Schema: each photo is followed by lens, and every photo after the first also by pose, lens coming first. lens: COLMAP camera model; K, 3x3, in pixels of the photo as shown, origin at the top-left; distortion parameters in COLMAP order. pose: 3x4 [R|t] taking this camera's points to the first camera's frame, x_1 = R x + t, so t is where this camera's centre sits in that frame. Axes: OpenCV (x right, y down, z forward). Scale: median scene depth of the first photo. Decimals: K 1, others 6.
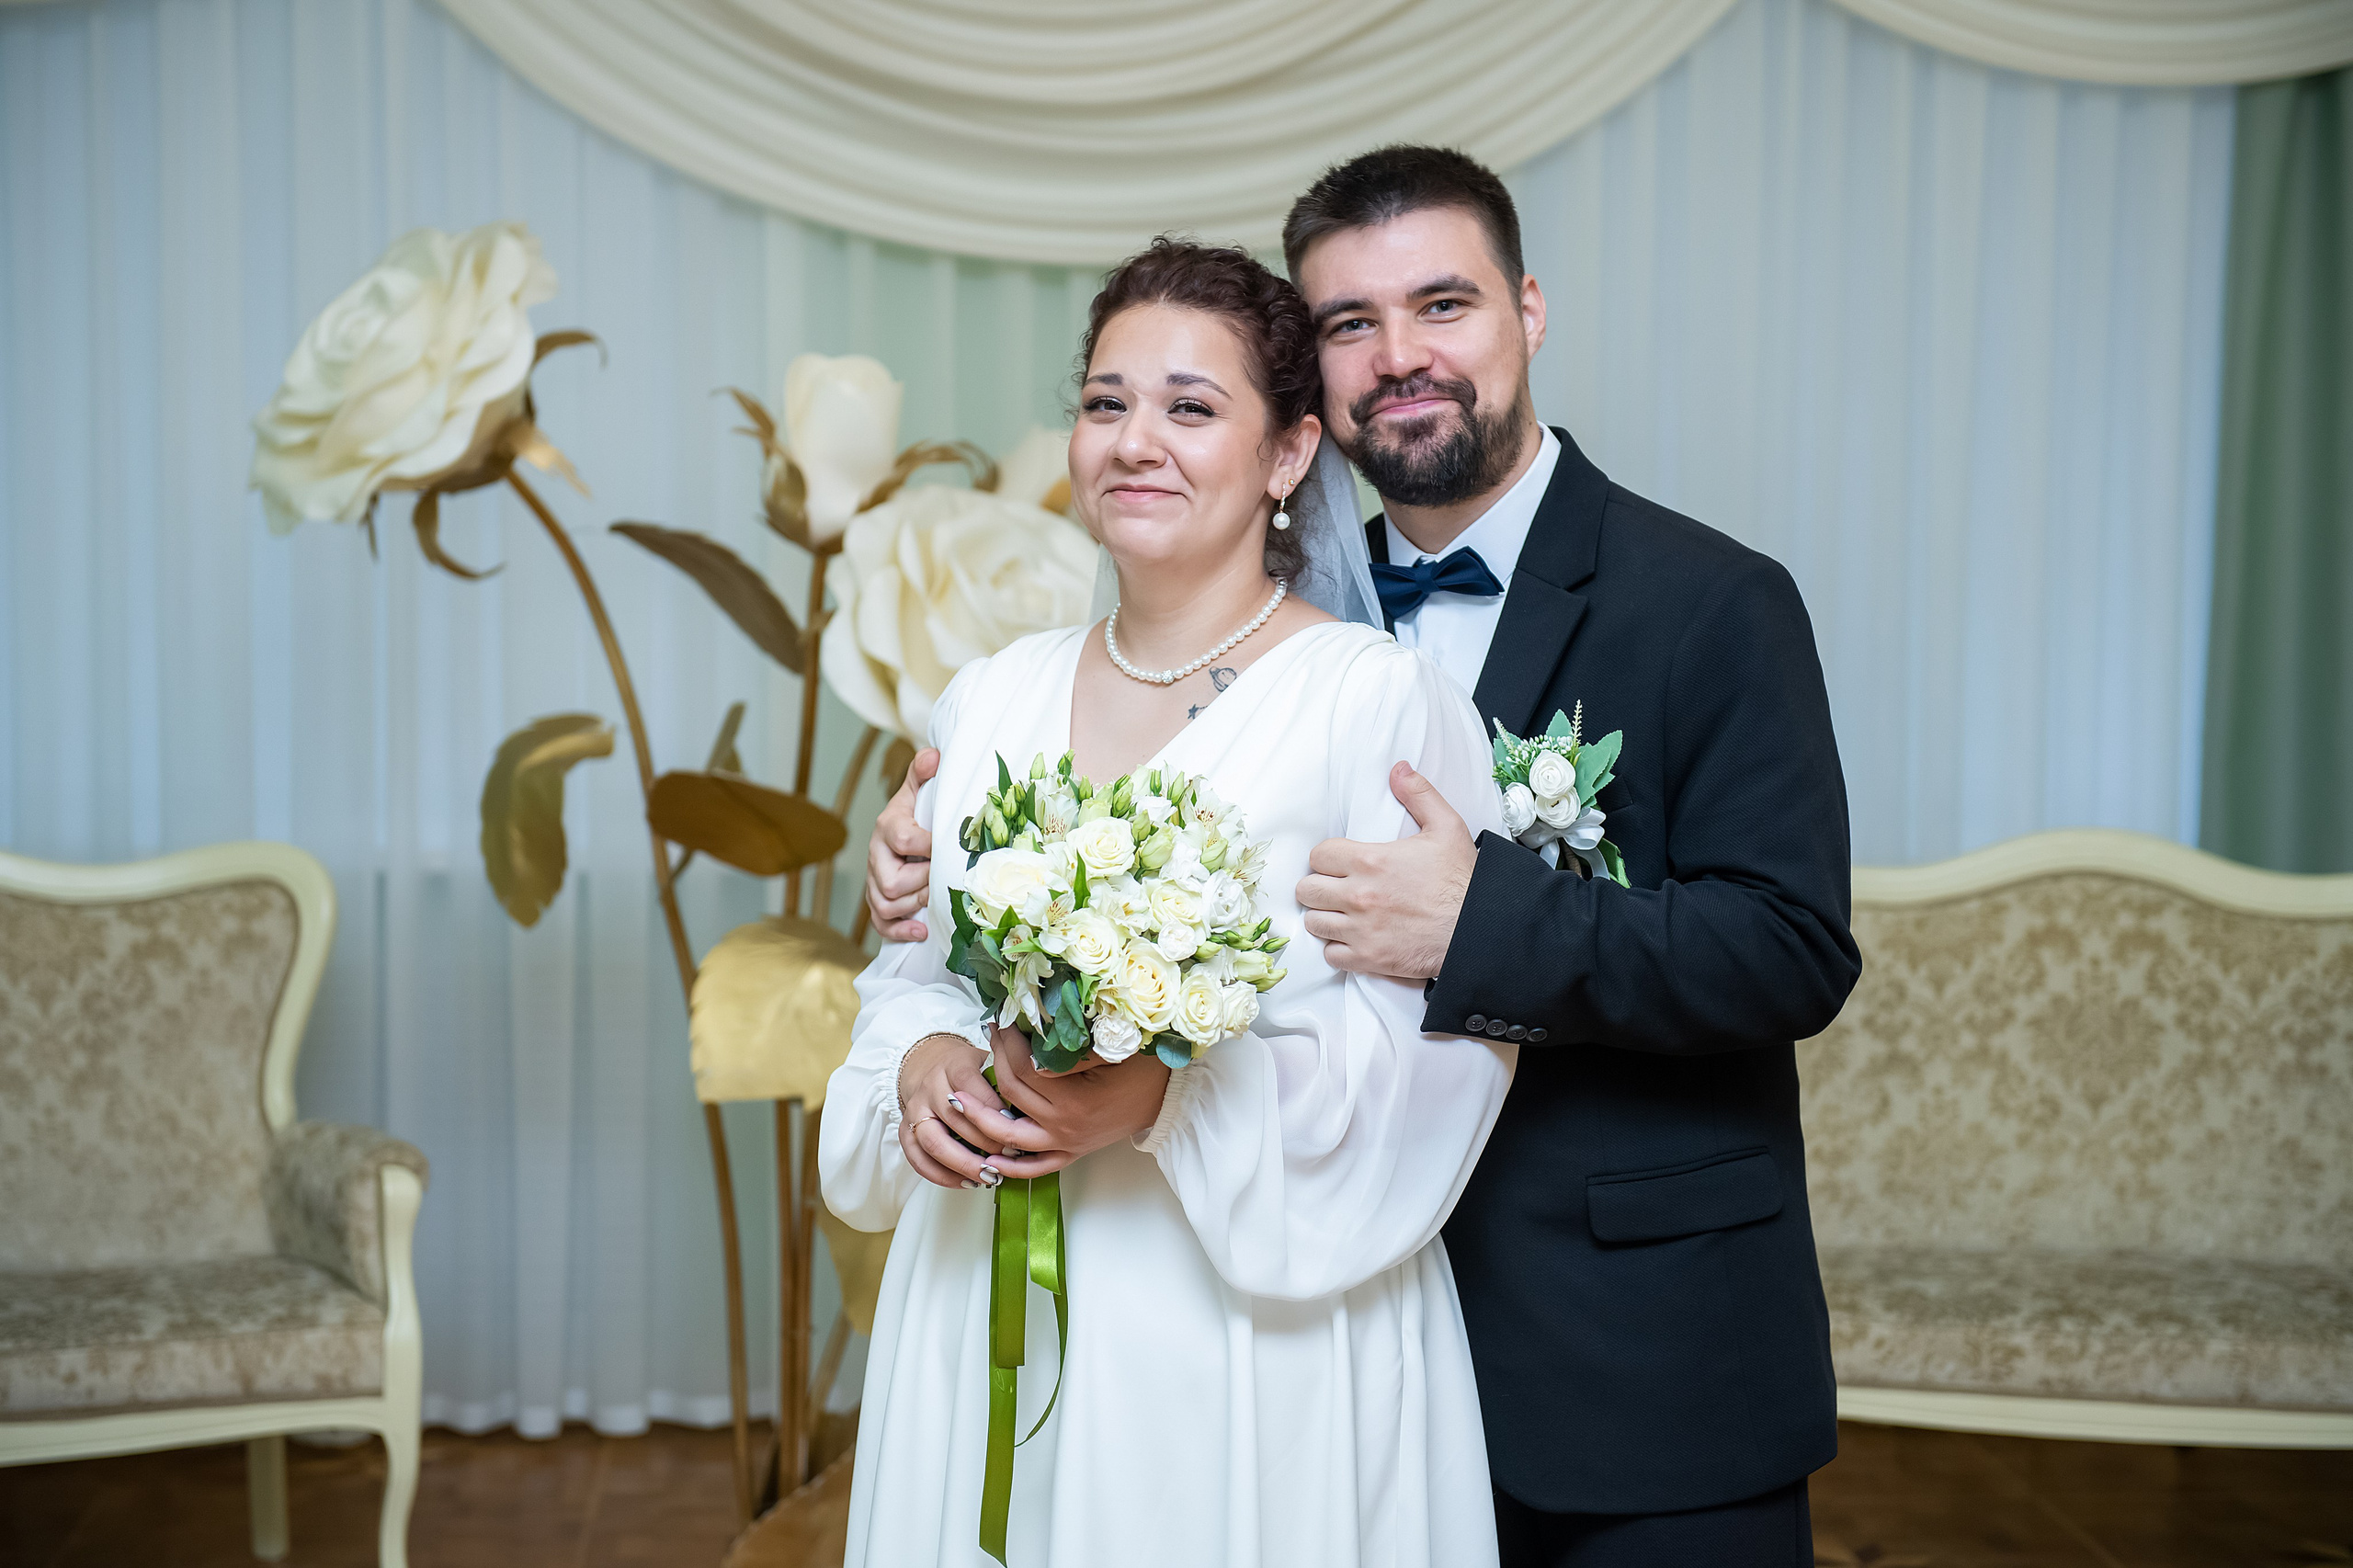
lens RADIAL K [[3940.8, 0, 1176.5], [0, 3940.8, 784.0], [0, 0, 1]] dist [0.042474, 0.127595]
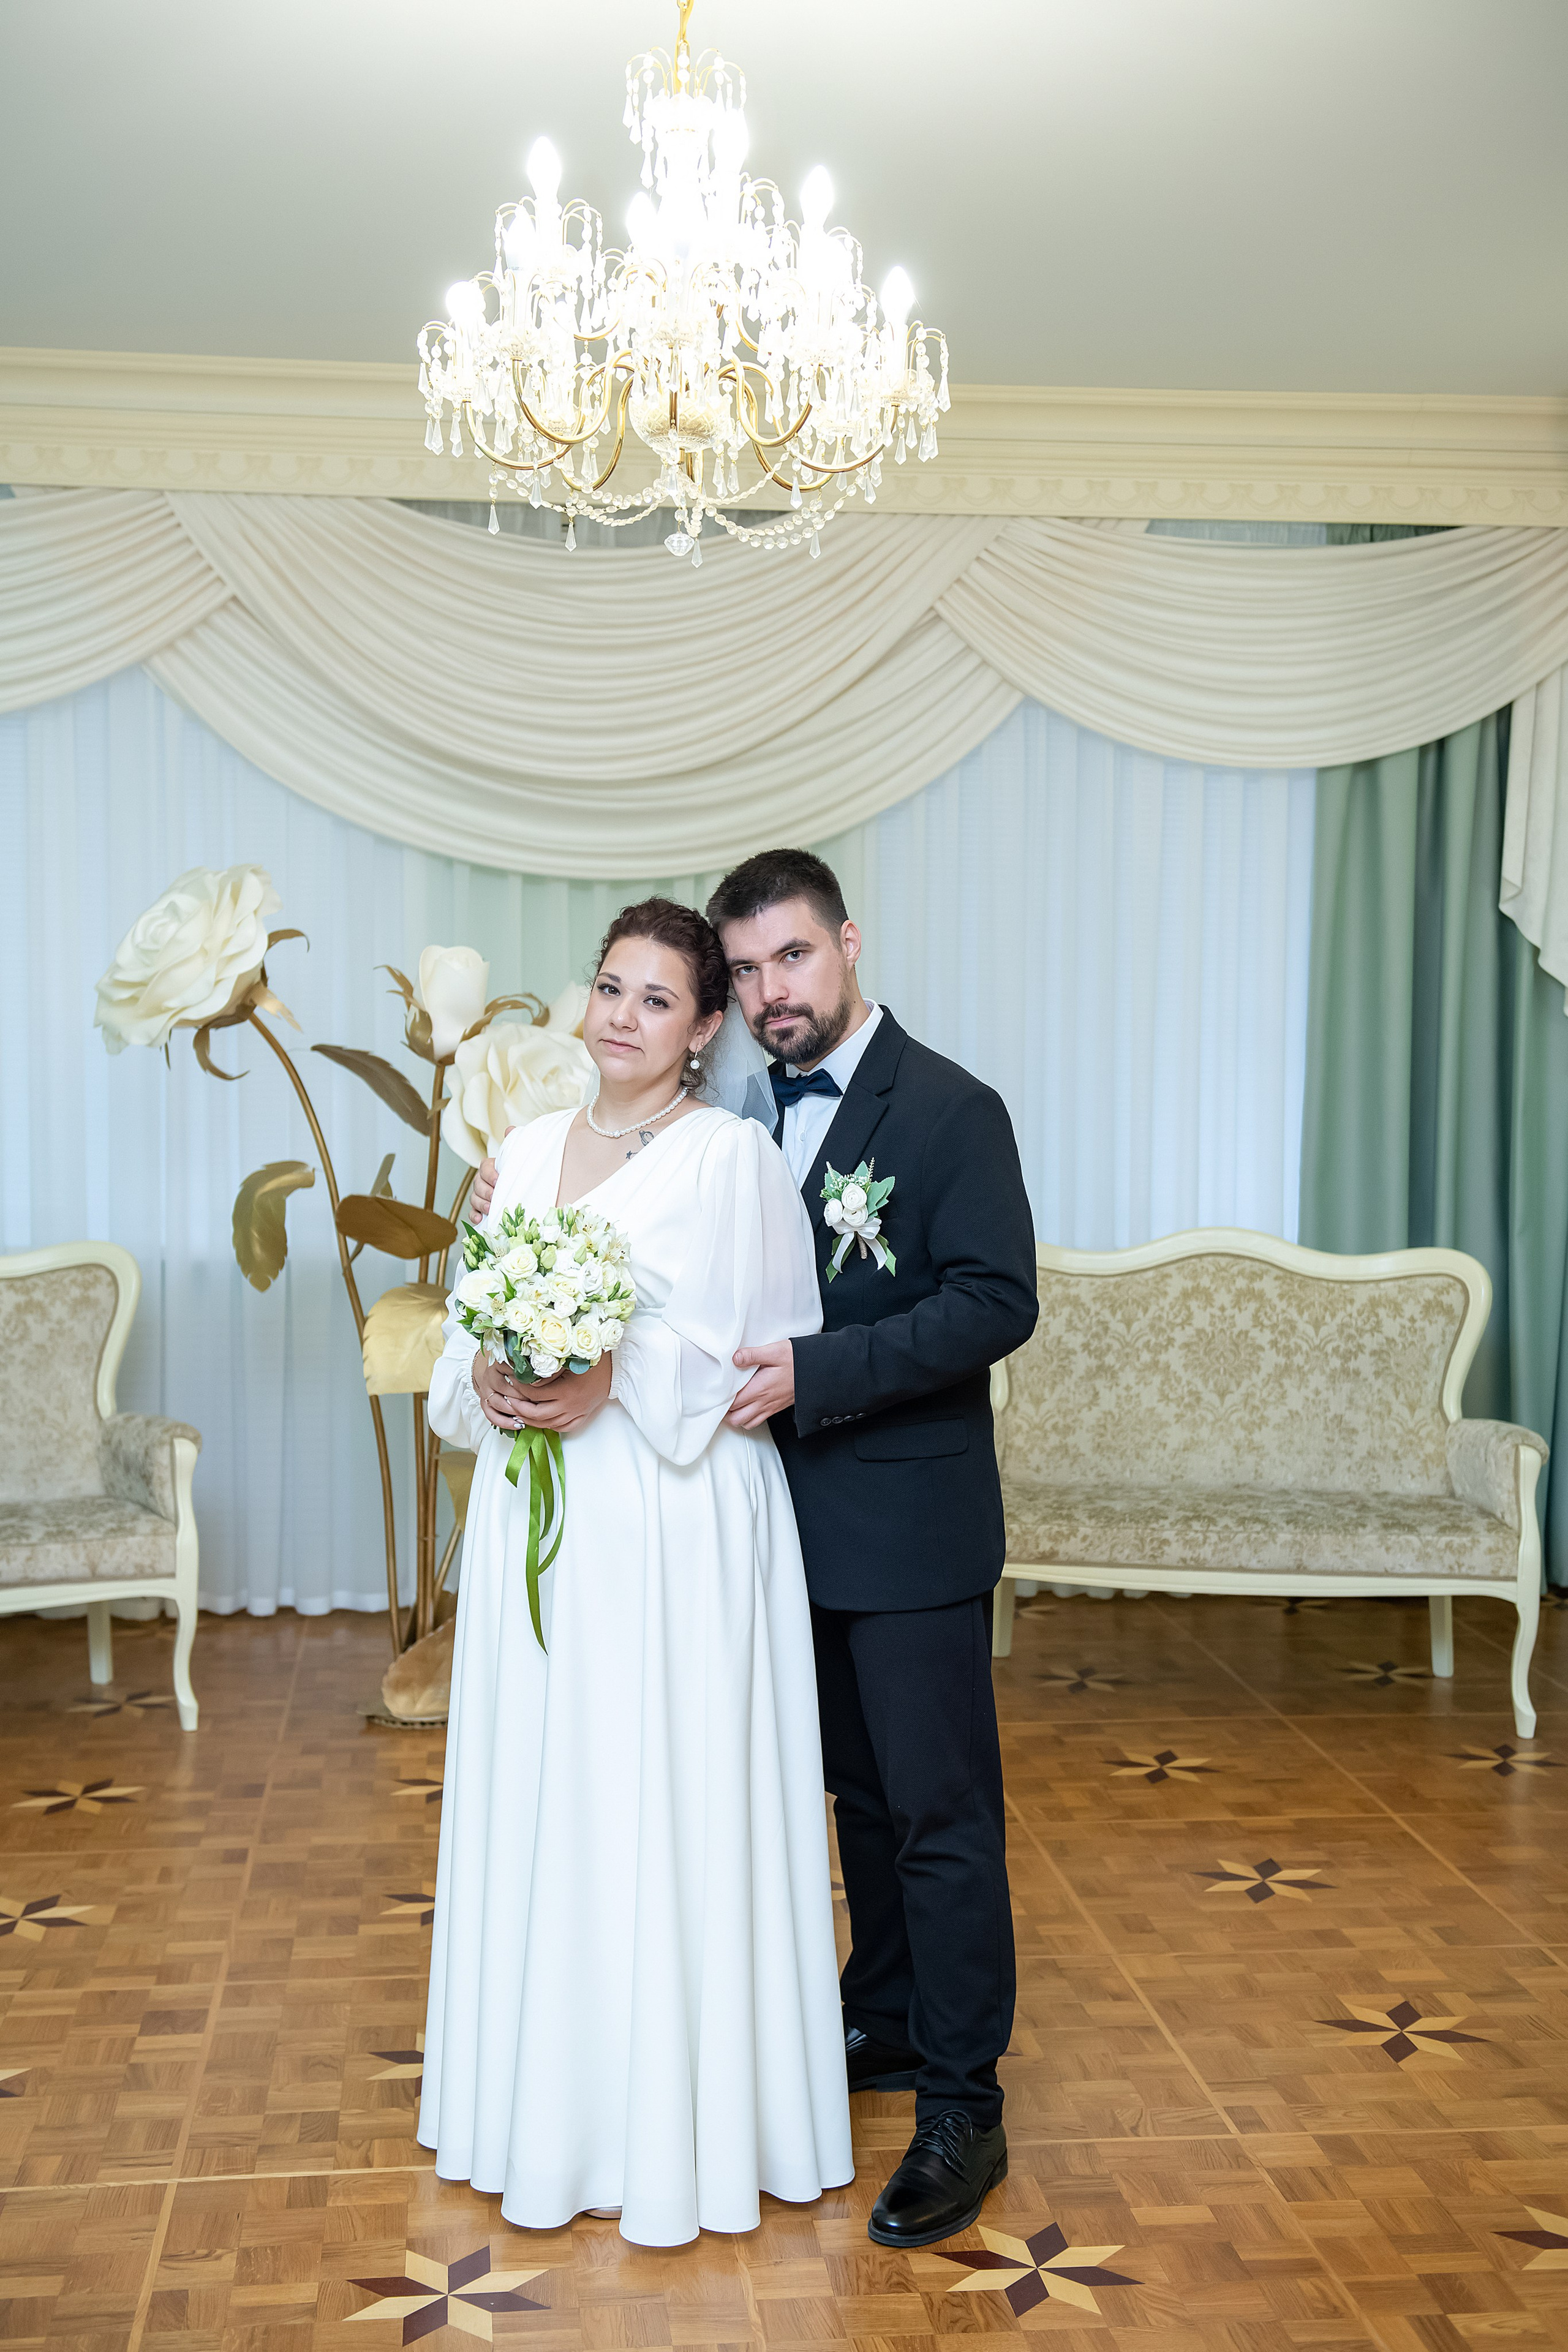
lens RADIAL K [[3111.3, 0, 784.0], [0, 3111.3, 1176.0], [0, 0, 1]] dist [0.016589, -0.008776]
pose [[0.999765, -0.004699, 0.021168, 0.024915], [0.004948, 0.999919, -0.011741, 0.004655], [-0.021111, 0.011843, 0.999707, -0.294521]]
